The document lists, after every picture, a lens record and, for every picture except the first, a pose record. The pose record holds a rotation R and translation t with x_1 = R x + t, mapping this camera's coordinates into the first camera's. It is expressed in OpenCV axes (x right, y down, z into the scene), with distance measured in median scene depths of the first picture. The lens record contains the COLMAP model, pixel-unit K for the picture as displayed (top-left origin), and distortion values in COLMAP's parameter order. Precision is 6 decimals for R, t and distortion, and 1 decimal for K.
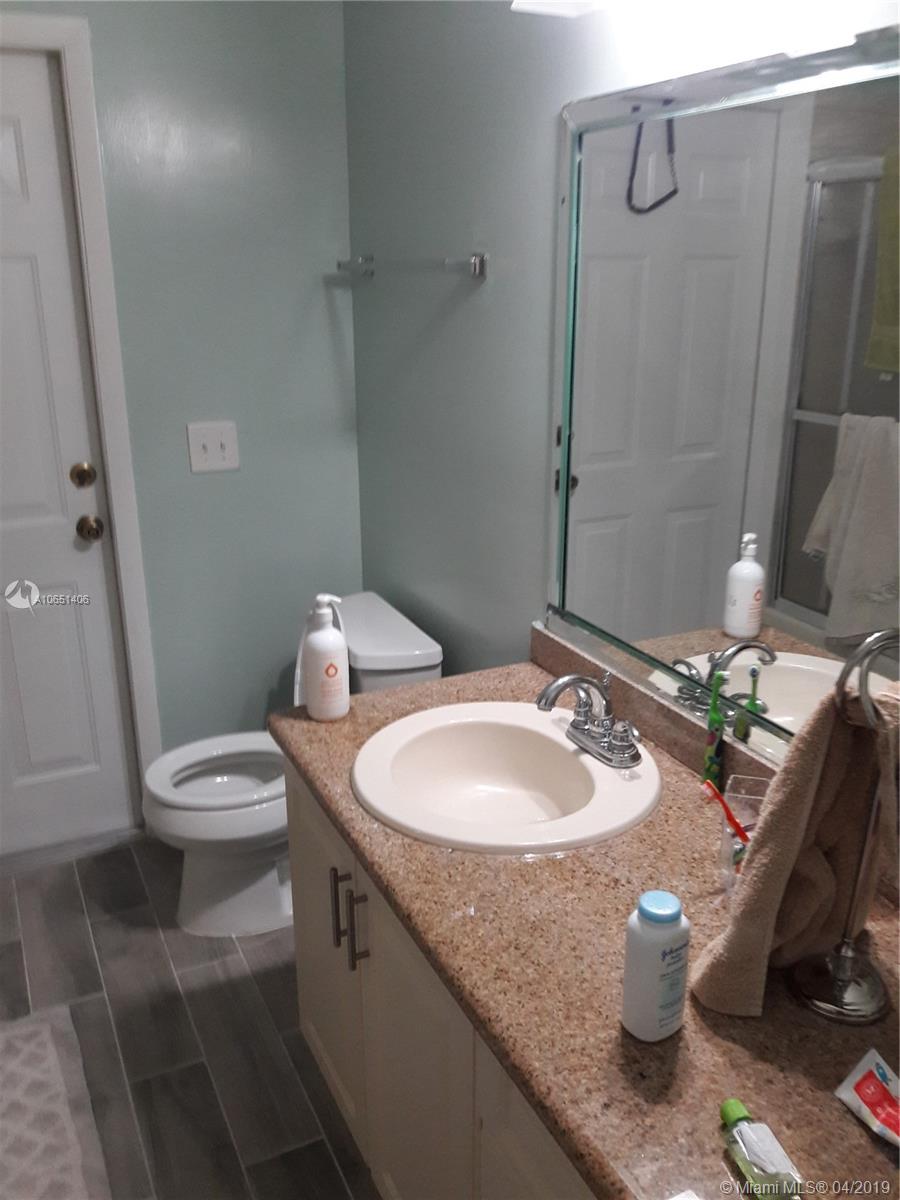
lens RADIAL K [[997.2, 0, 450.0], [0, 997.2, 600.0], [0, 0, 1]] dist [0.018434, 0.008165]
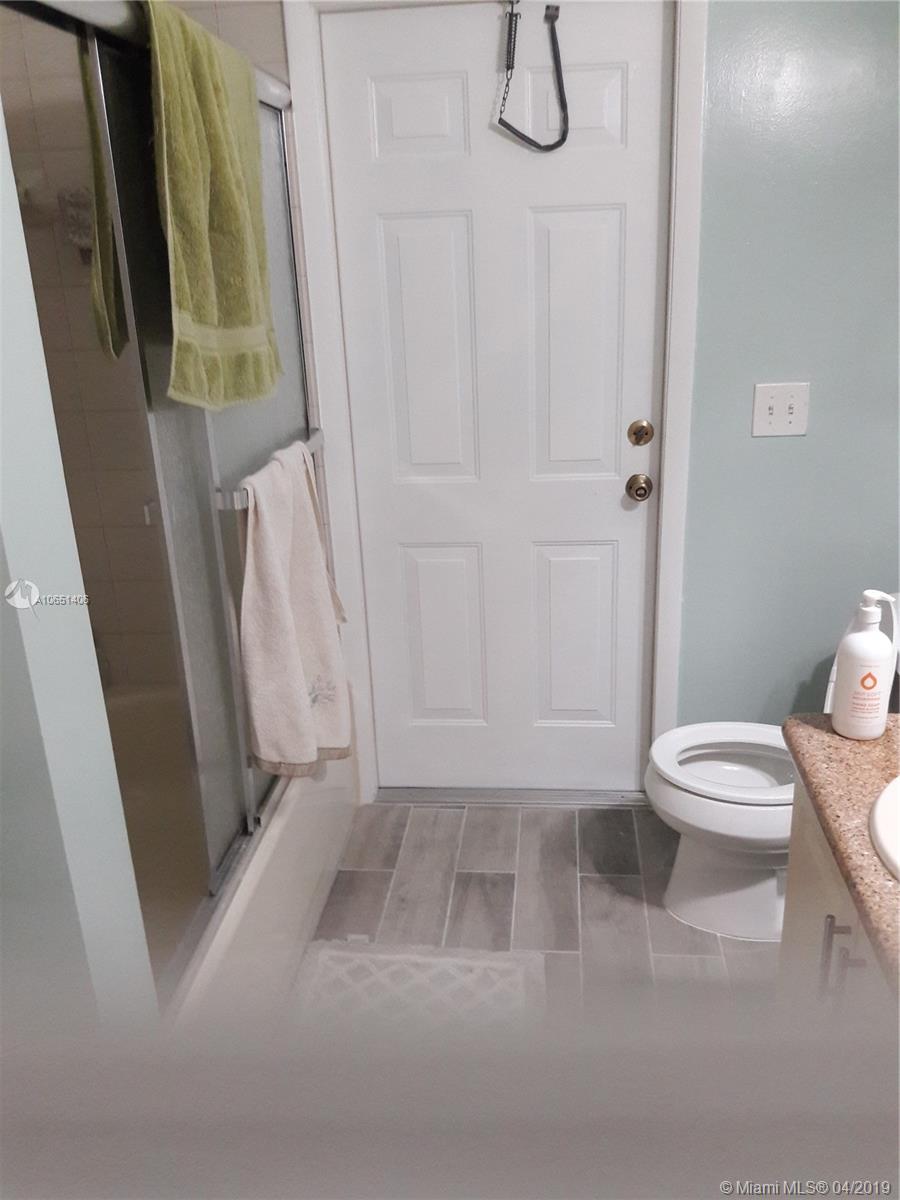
lens RADIAL K [[973.9, 0, 445.4], [0, 973.9, 615.1], [0, 0, 1]] dist [-0.001615, -0.016988]
pose [[0.838842, 0.150457, -0.523169, 0.001423], [-0.121757, 0.988555, 0.089074, -0.011409], [0.530584, -0.011020, 0.847561, 0.100016]]
